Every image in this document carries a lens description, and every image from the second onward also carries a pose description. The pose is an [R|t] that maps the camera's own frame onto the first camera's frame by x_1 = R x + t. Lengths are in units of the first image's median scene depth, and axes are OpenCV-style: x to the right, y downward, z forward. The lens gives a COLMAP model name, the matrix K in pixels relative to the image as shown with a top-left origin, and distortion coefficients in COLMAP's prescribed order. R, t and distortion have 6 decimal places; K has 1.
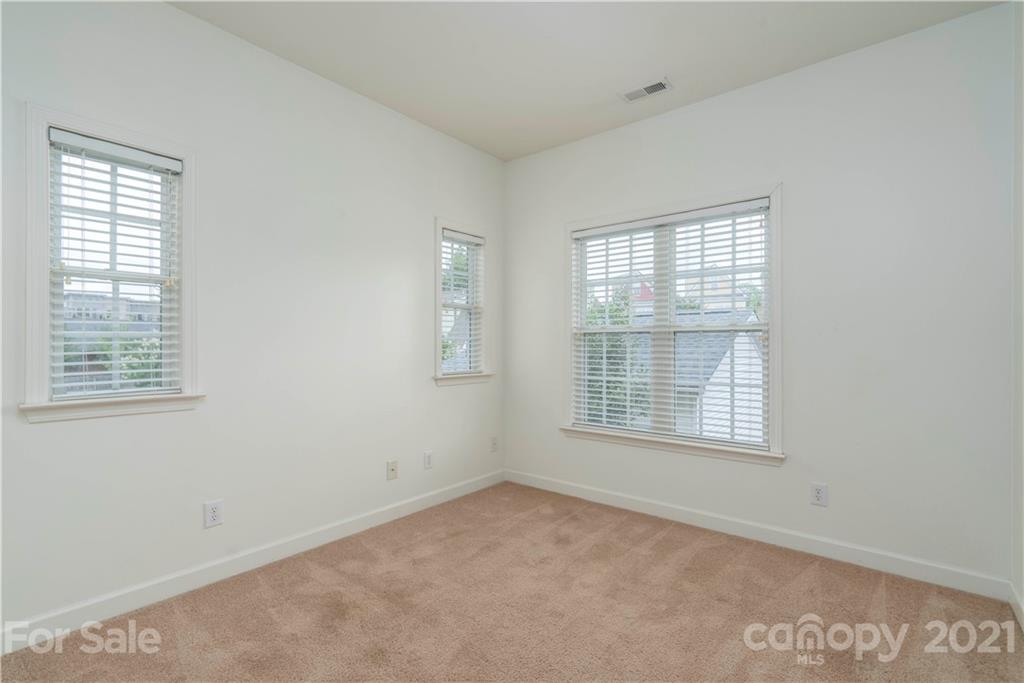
lens RADIAL K [[466.1, 0, 516.5], [0, 466.1, 341.3], [0, 0, 1]] dist [-0.008098, 0.000372]
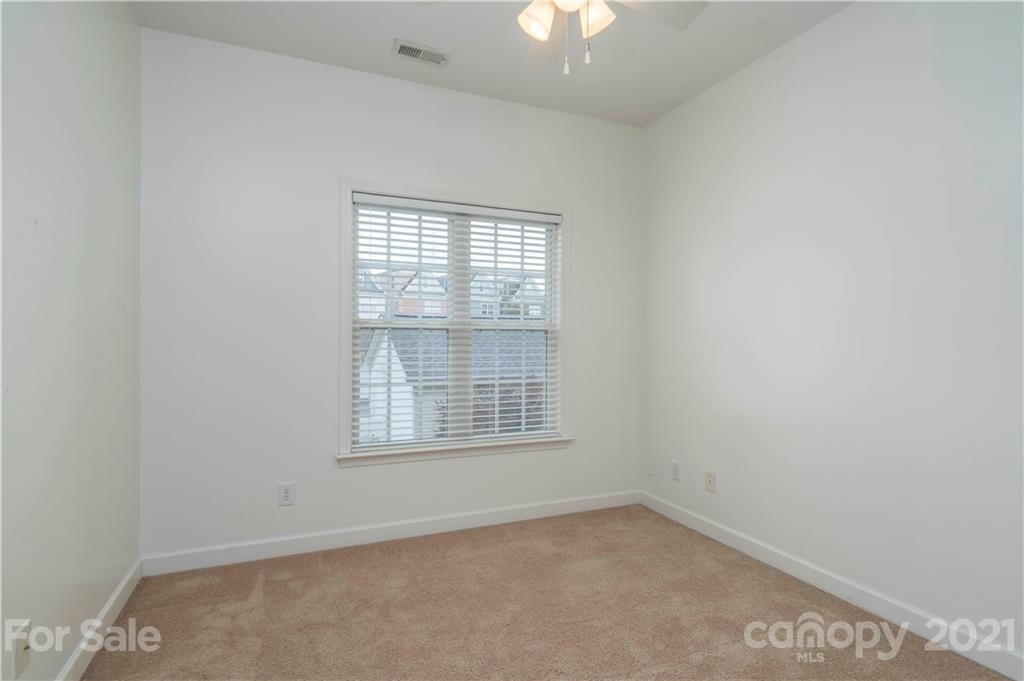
lens RADIAL K [[509.8, 0, 514.5], [0, 509.8, 343.9], [0, 0, 1]] dist [-0.002749, -0.000225]
pose [[0.452600, -0.001655, 0.891712, -0.490522], [-0.007370, 0.999957, 0.005597, 0.001751], [-0.891683, -0.009105, 0.452569, 0.403828]]
